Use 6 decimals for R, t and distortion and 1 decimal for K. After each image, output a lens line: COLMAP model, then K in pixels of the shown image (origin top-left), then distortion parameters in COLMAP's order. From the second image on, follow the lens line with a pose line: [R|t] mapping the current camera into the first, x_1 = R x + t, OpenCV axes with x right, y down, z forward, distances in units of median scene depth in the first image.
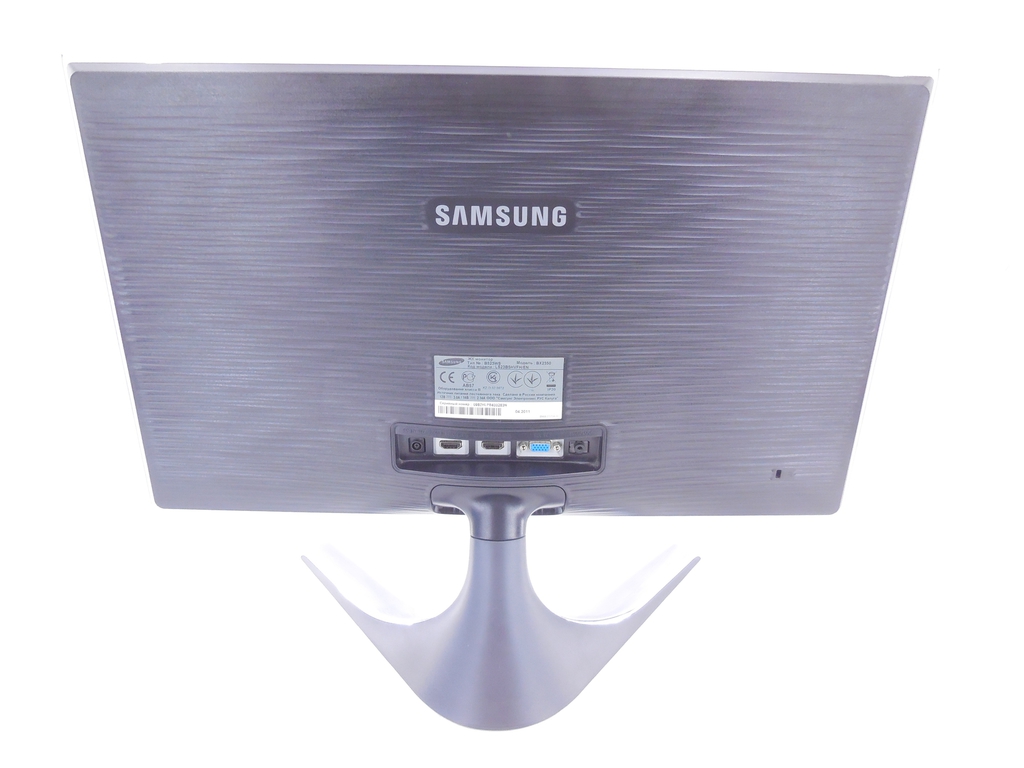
lens RADIAL K [[743.5, 0, 512.6], [0, 743.5, 384.5], [0, 0, 1]] dist [-0.012346, -0.002498]
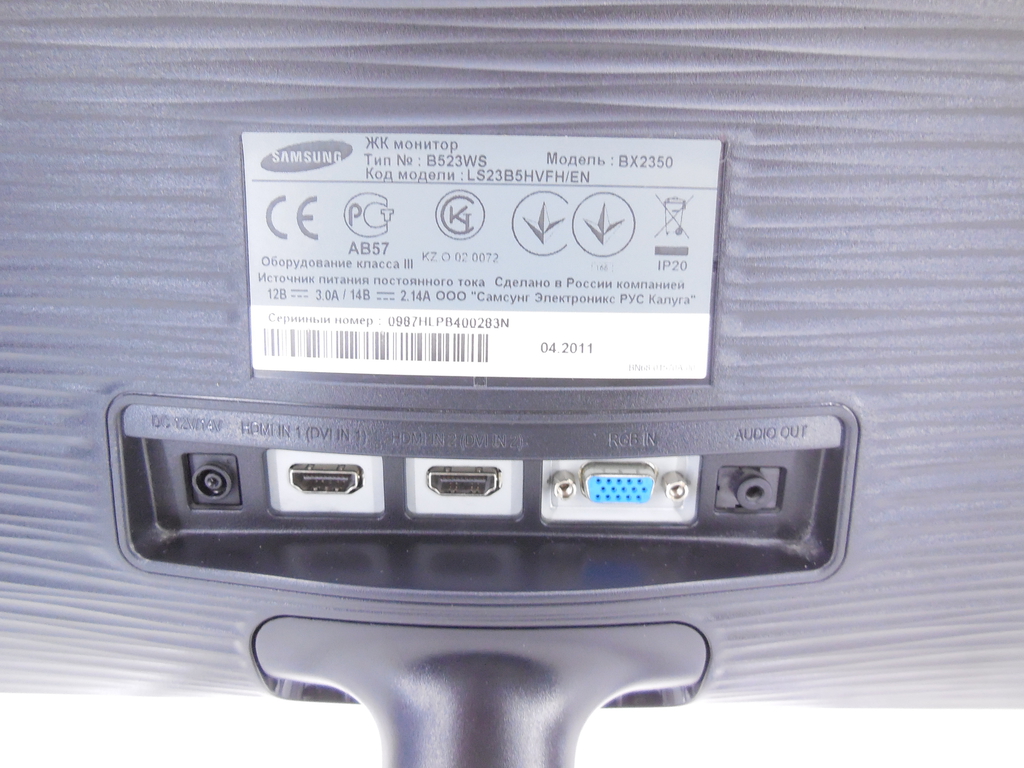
lens RADIAL K [[743.5, 0, 511.1], [0, 743.5, 383.0], [0, 0, 1]] dist [-0.012346, -0.002498]
pose [[0.999881, 0.001112, -0.015363, -0.002945], [-0.002986, 0.992461, -0.122522, 0.082979], [0.015111, 0.122553, 0.992347, 0.729006]]
